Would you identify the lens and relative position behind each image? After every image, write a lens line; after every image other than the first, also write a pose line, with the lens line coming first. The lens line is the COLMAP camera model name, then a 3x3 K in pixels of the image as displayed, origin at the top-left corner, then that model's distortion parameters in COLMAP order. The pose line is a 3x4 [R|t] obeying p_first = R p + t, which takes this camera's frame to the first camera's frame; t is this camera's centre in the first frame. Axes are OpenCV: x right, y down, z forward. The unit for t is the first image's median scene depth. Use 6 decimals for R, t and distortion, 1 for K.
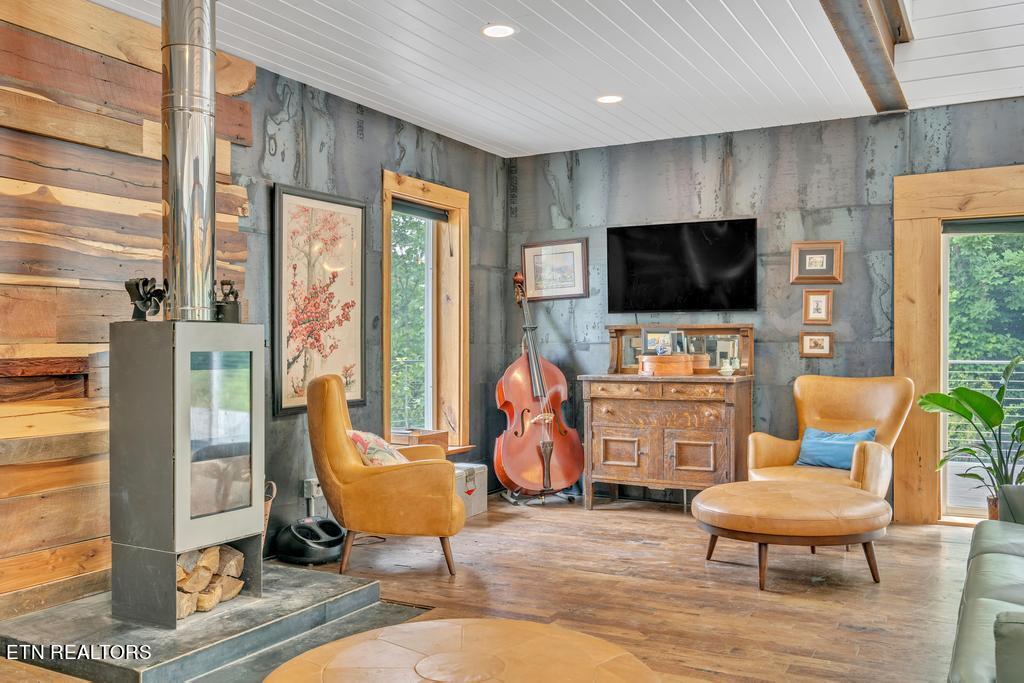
lens RADIAL K [[898.5, 0, 511.3], [0, 898.5, 341.2], [0, 0, 1]] dist [-0.007738, 0.019596]
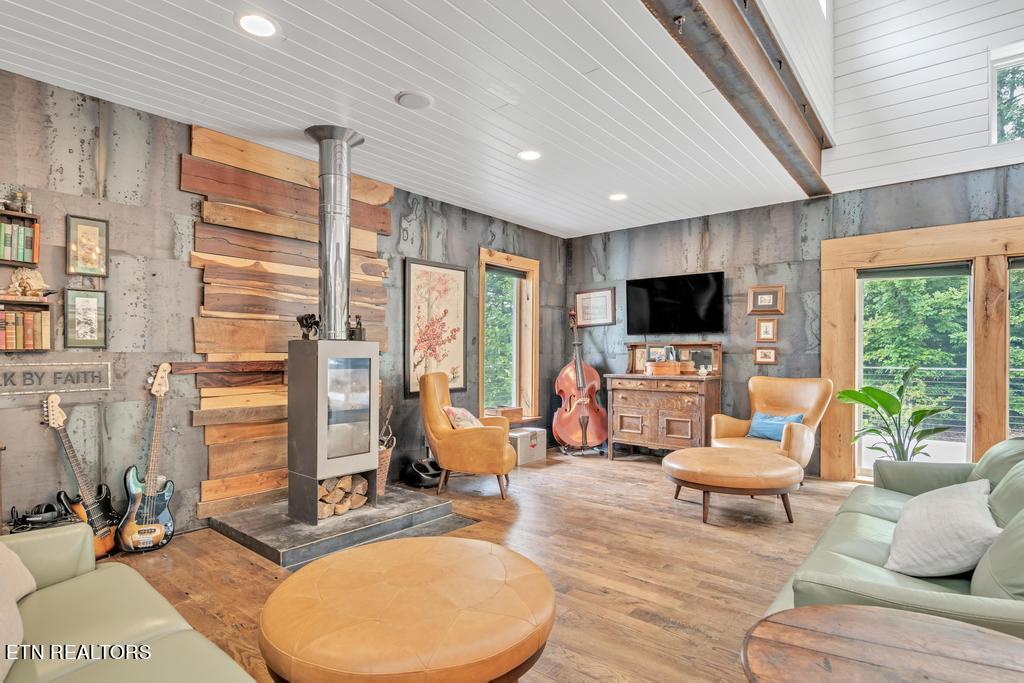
lens RADIAL K [[526.6, 0, 510.6], [0, 526.6, 348.6], [0, 0, 1]] dist [-0.000359, -0.002180]
pose [[0.981047, 0.003324, -0.193742, 0.107299], [-0.004491, 0.999974, -0.005582, -0.001413], [0.193718, 0.006346, 0.981037, 0.073415]]
